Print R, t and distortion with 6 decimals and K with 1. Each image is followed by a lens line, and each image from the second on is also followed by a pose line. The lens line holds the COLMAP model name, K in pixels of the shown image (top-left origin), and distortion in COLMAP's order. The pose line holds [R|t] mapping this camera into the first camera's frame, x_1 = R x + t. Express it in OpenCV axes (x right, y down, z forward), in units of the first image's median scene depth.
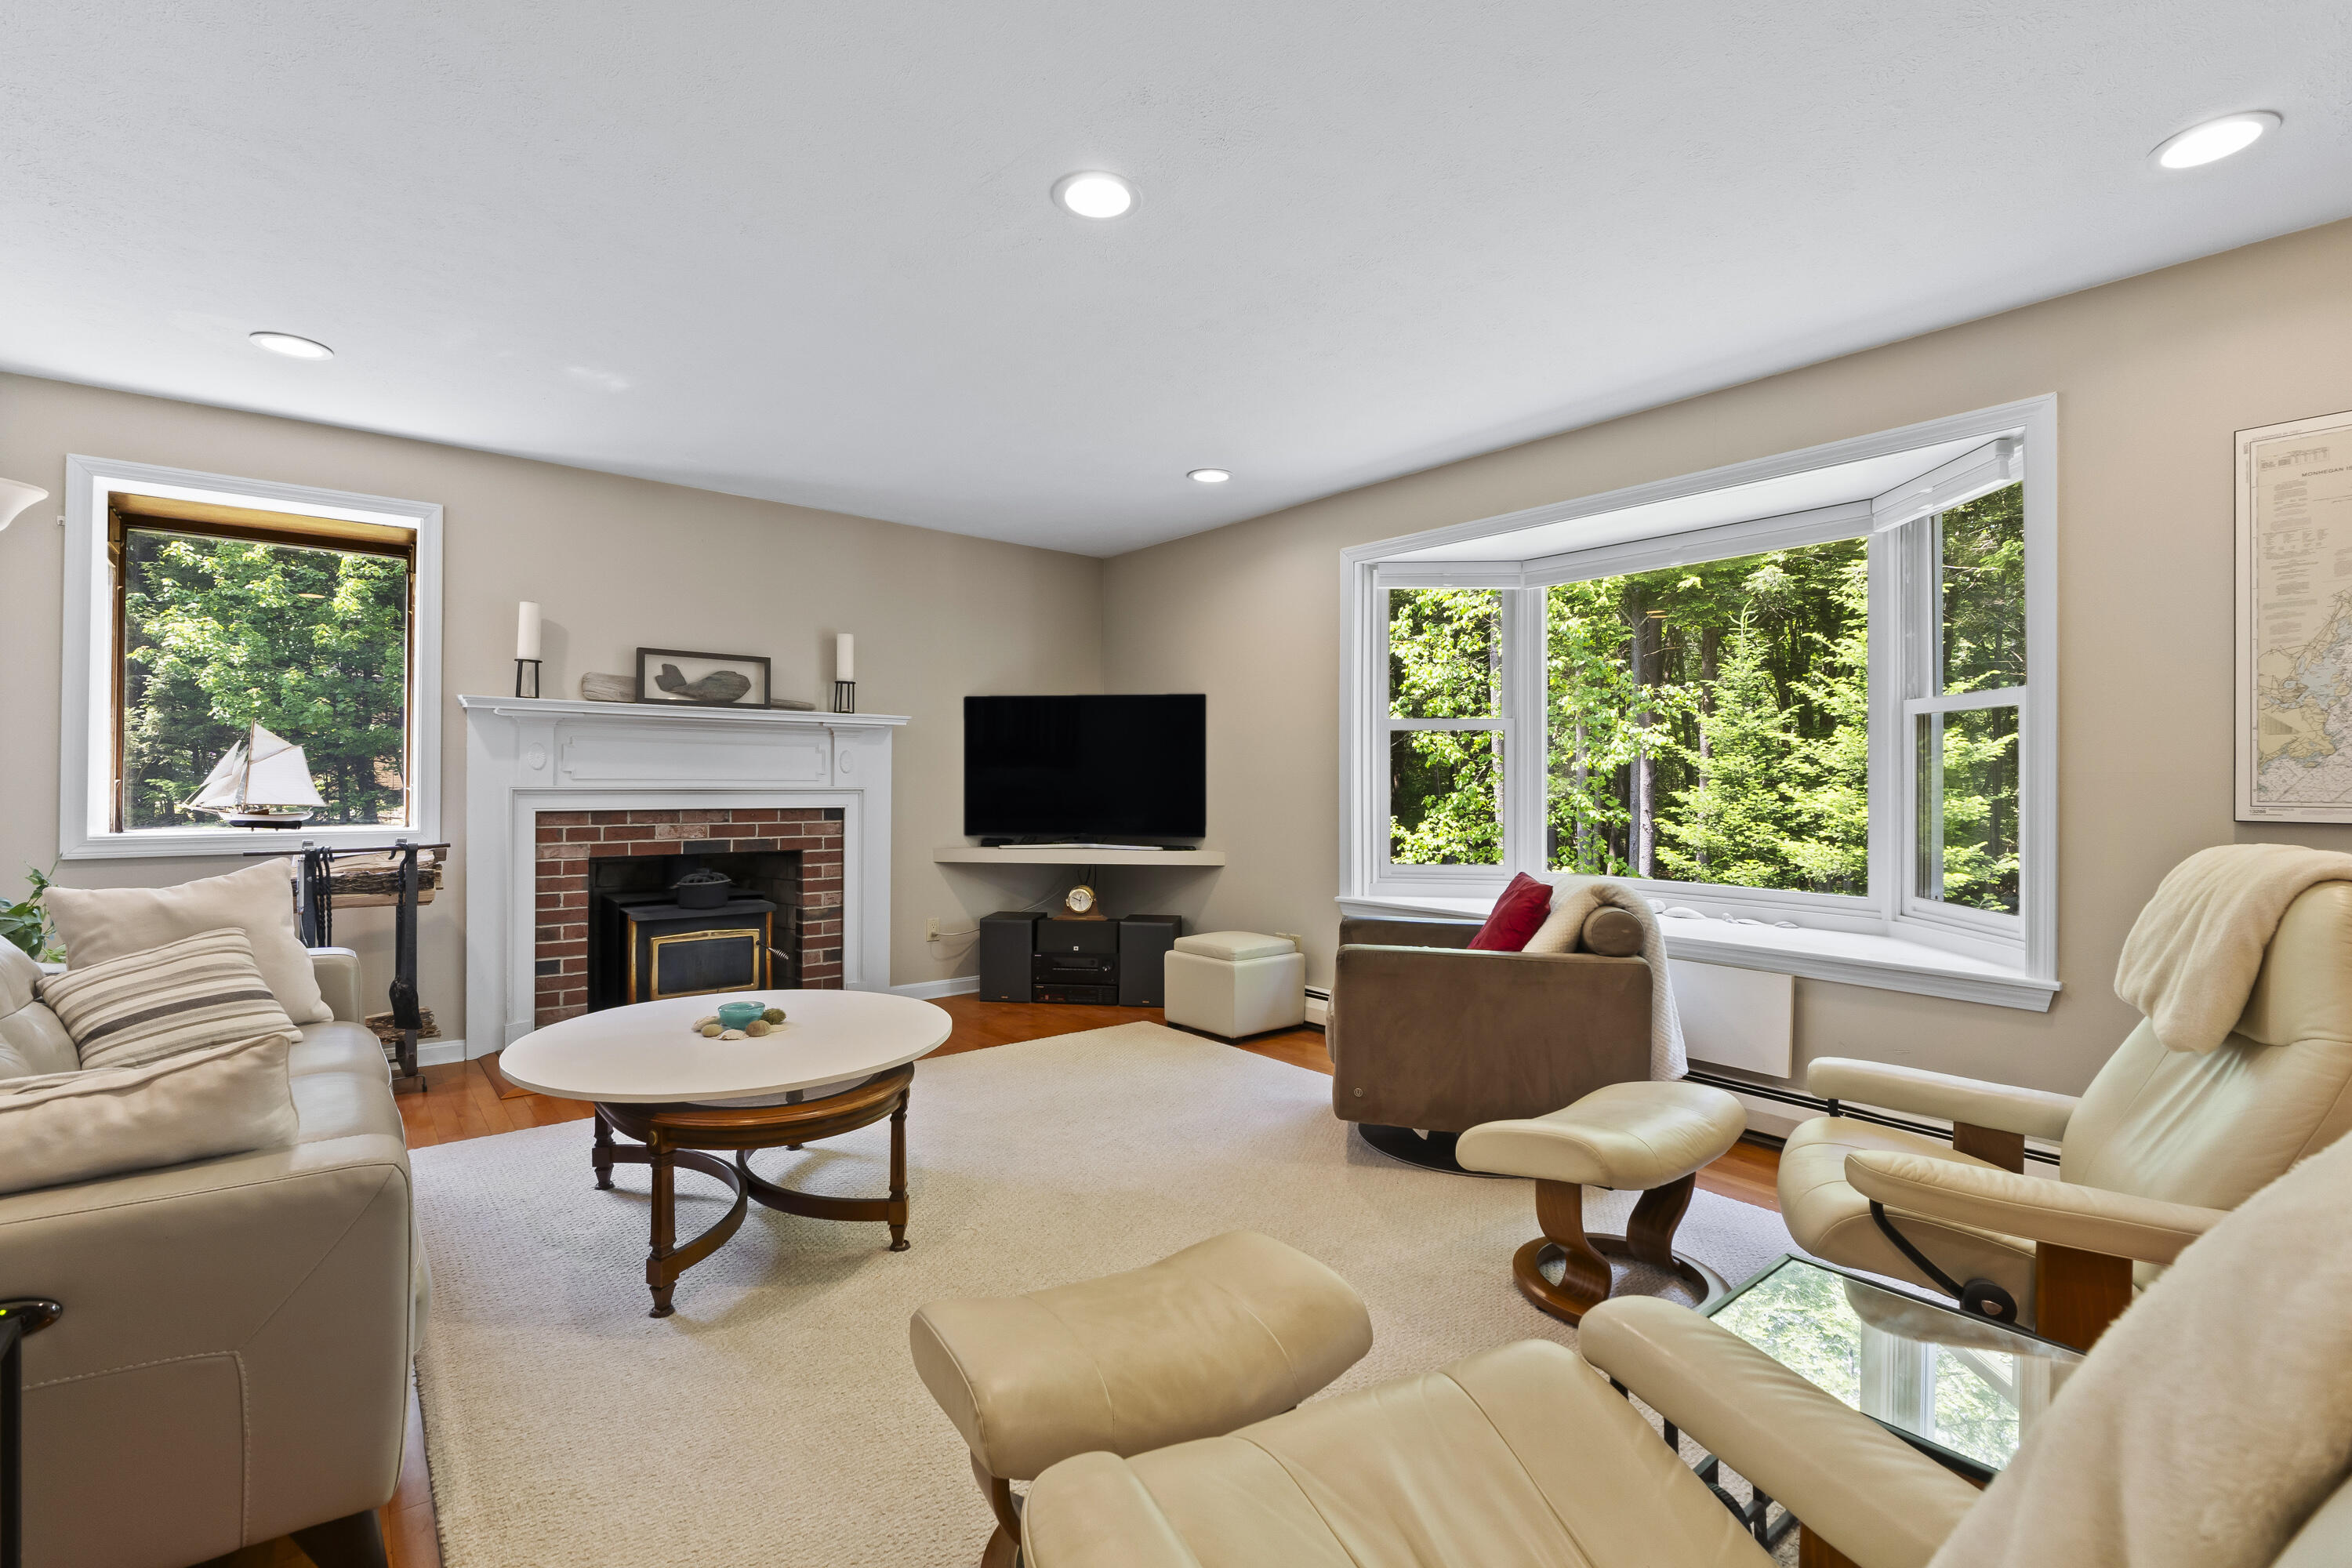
lens RADIAL K [[1042.8, 0, 1174.7], [0, 1042.8, 778.3], [0, 0, 1]] dist [-0.003701, -0.000701]
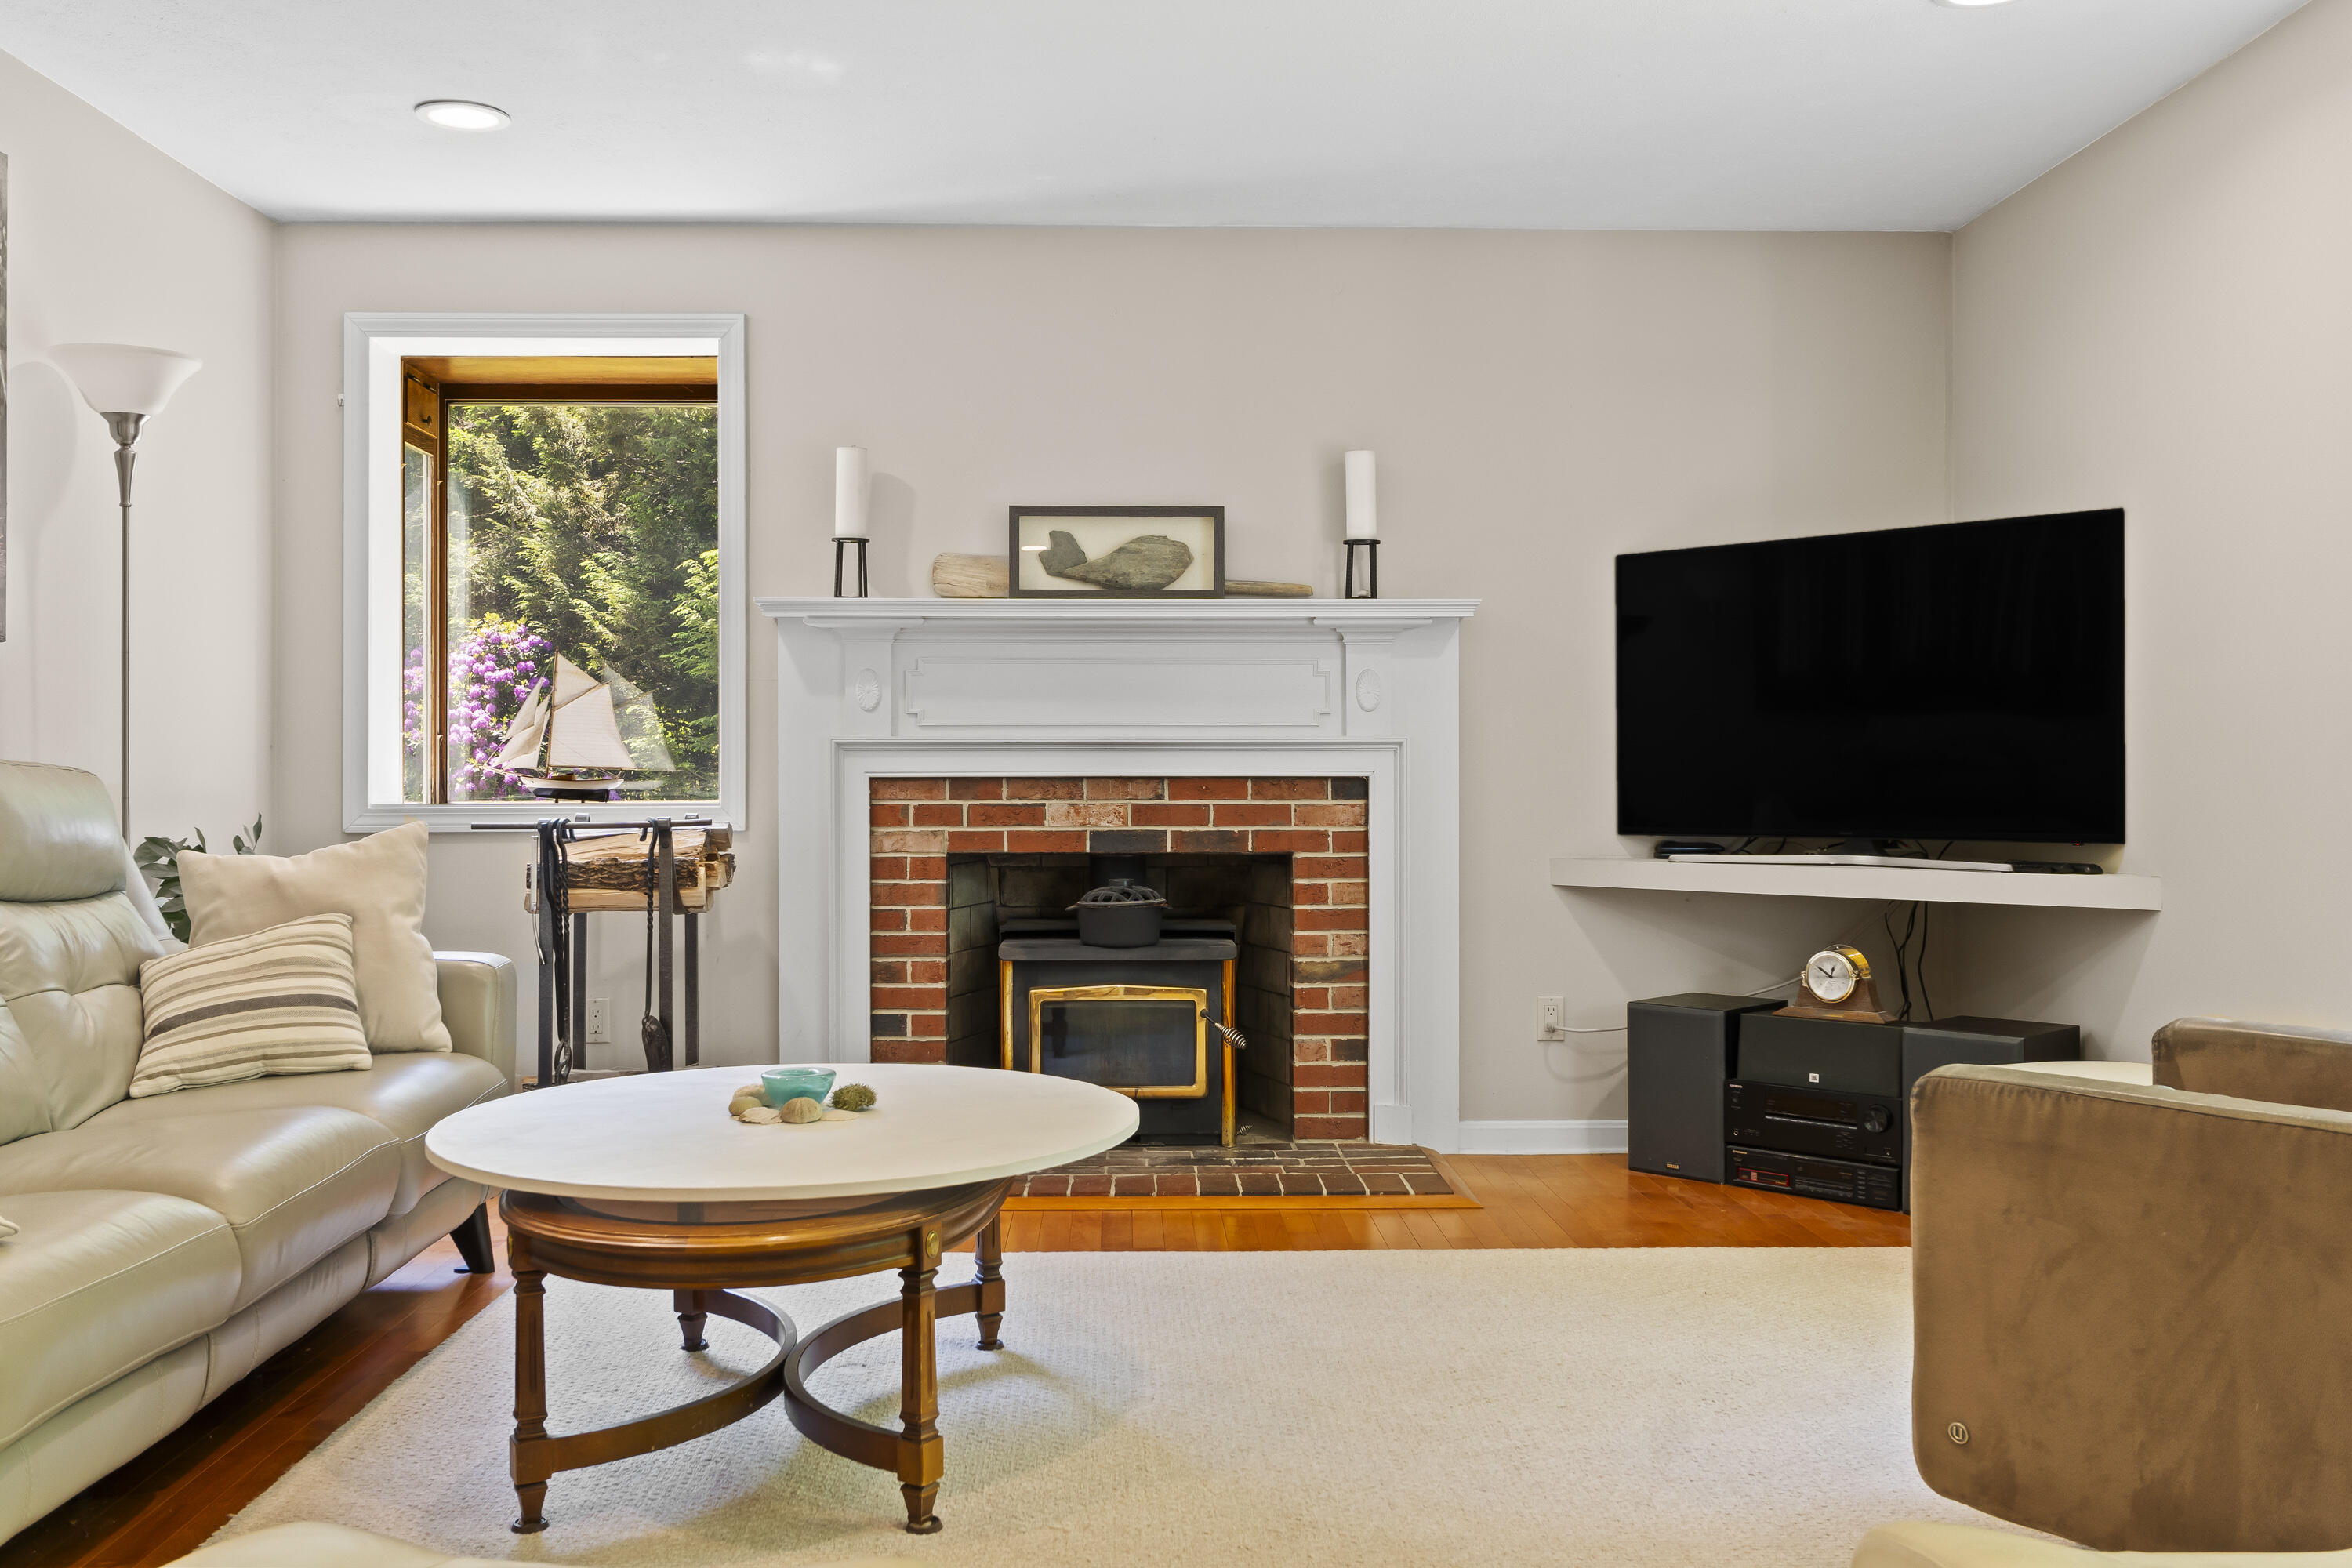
lens RADIAL K [[2034.4, 0, 1184.2], [0, 2034.4, 773.2], [0, 0, 1]] dist [0.004401, 0.000769]
pose [[0.790634, -0.006983, -0.612249, 0.281248], [0.008368, 0.999965, -0.000600, 0.030218], [0.612232, -0.004649, 0.790665, 0.132123]]
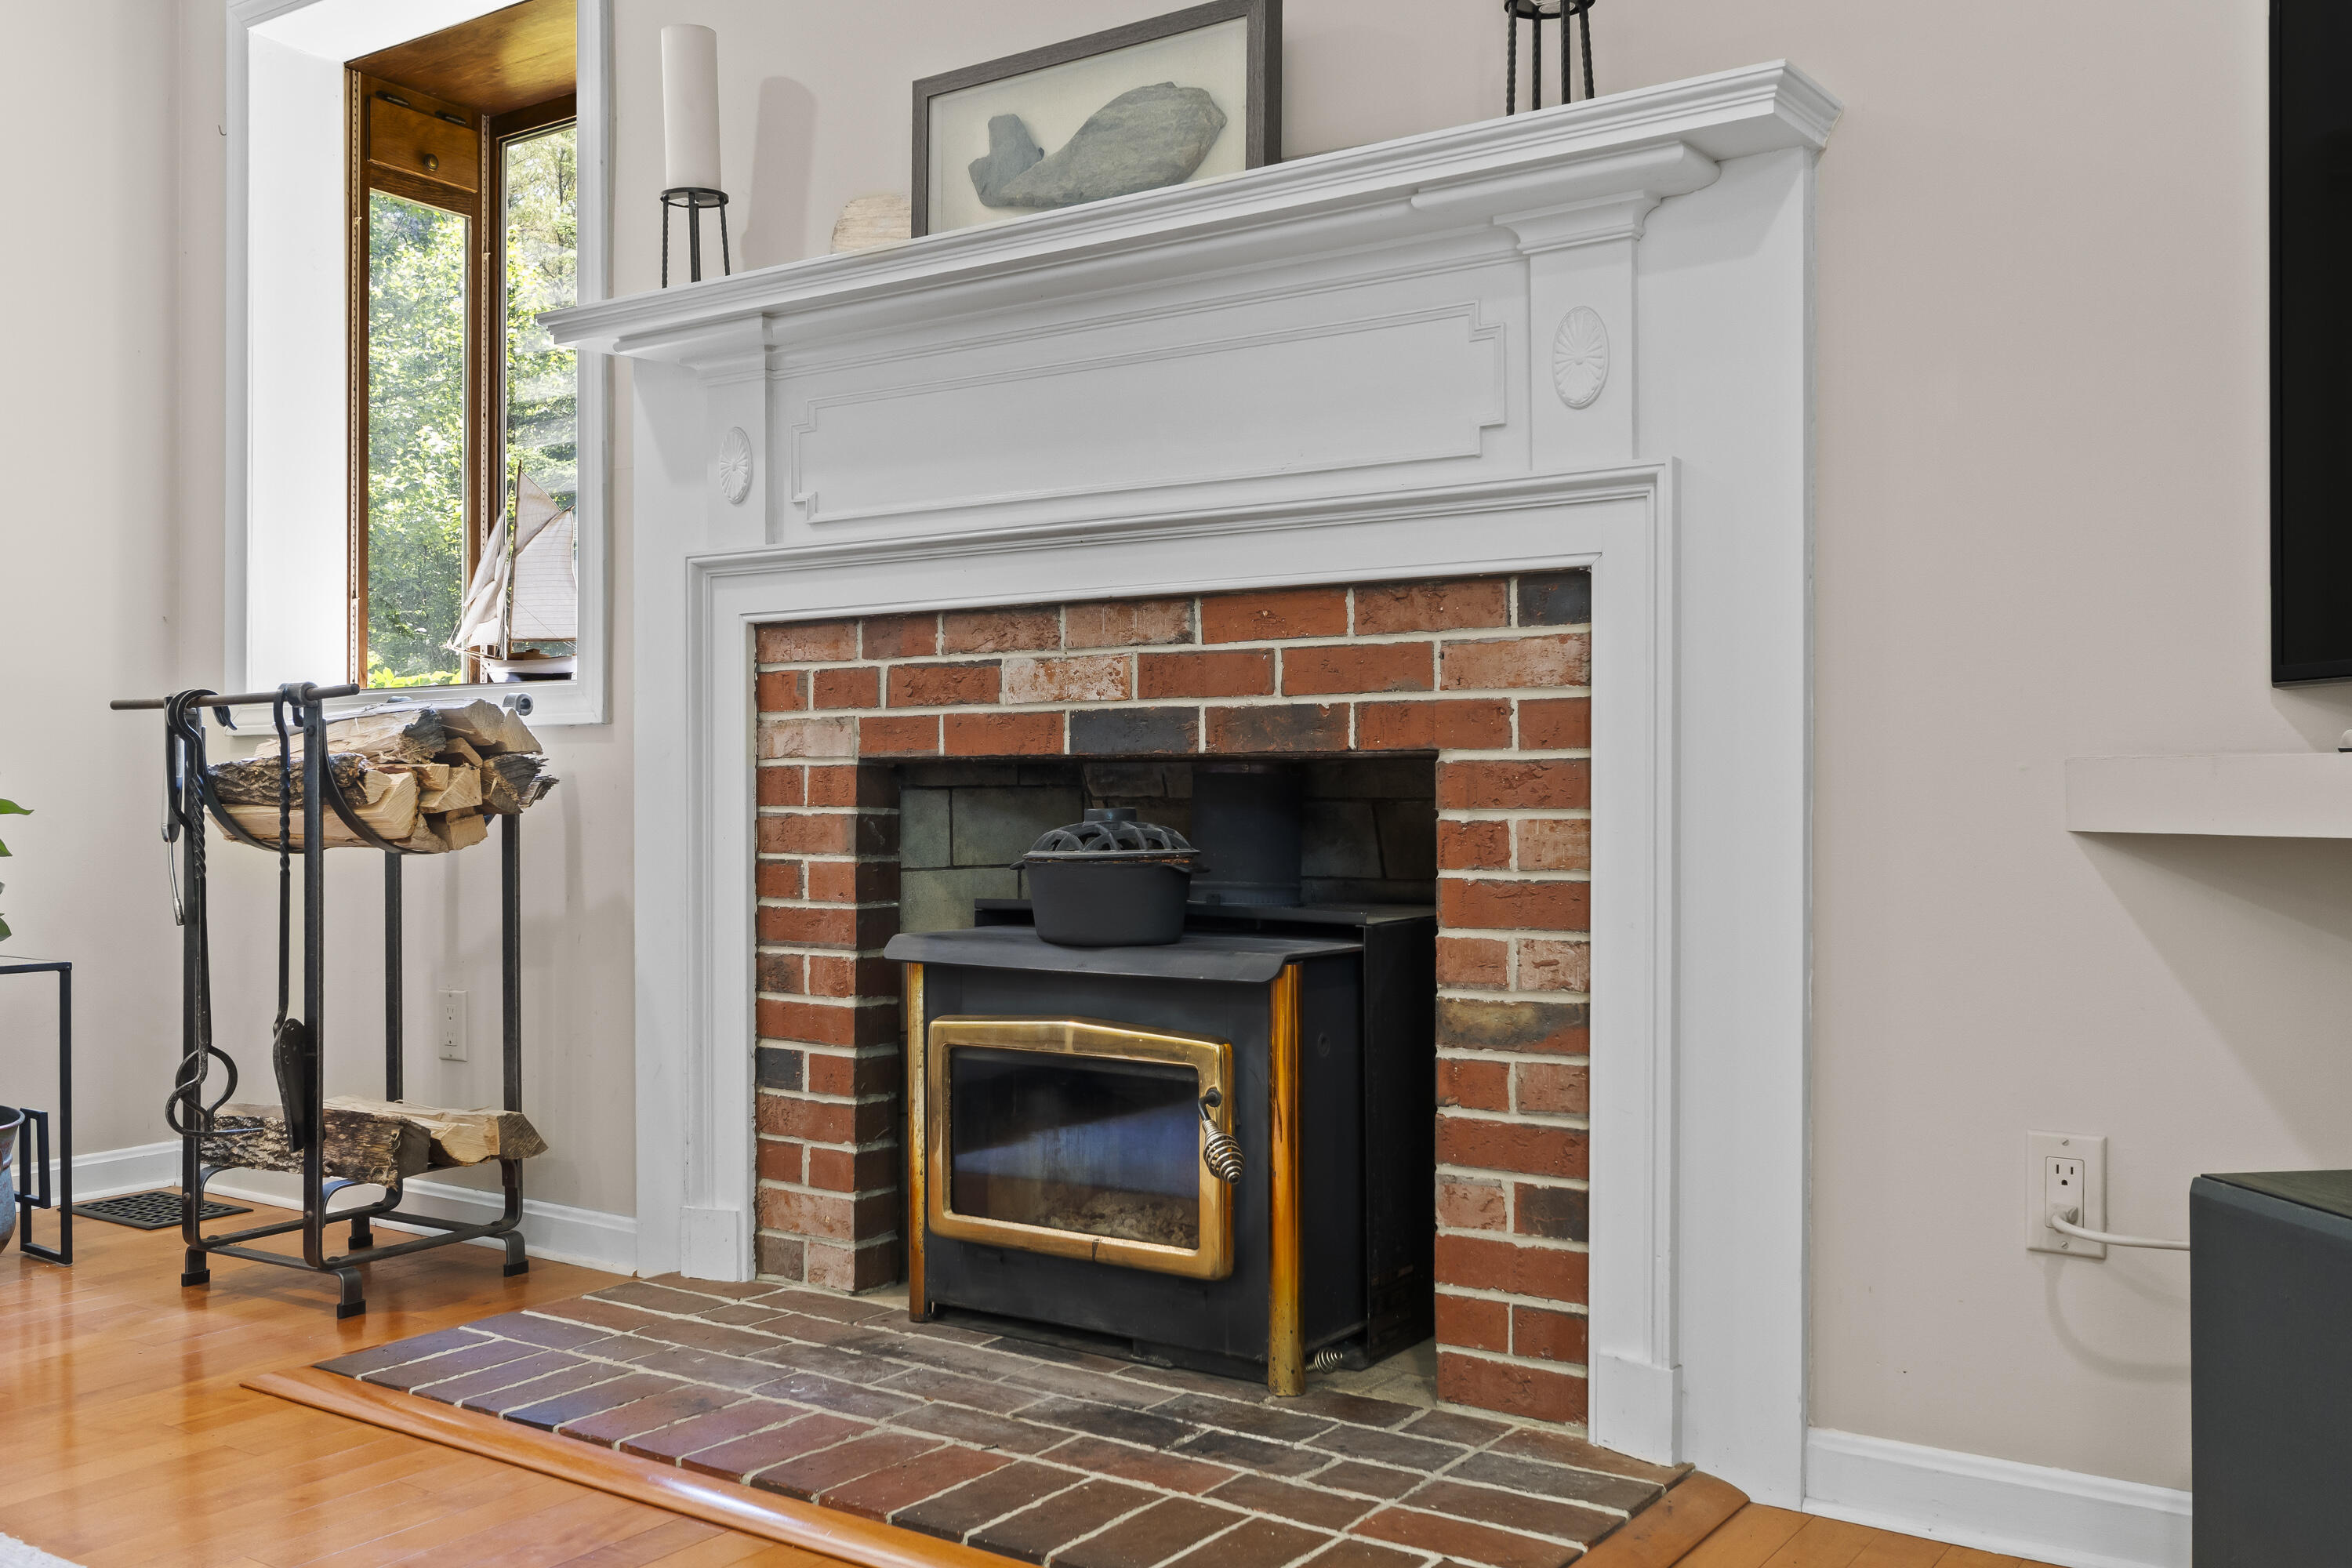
lens RADIAL K [[2034.4, 0, 1179.2], [0, 2034.4, 807.4], [0, 0, 1]] dist [0.004401, 0.000769]
pose [[0.283597, -0.000706, -0.958943, 0.087809], [0.005550, 0.999984, 0.000905, 0.090231], [0.958927, -0.005579, 0.283597, 0.898184]]
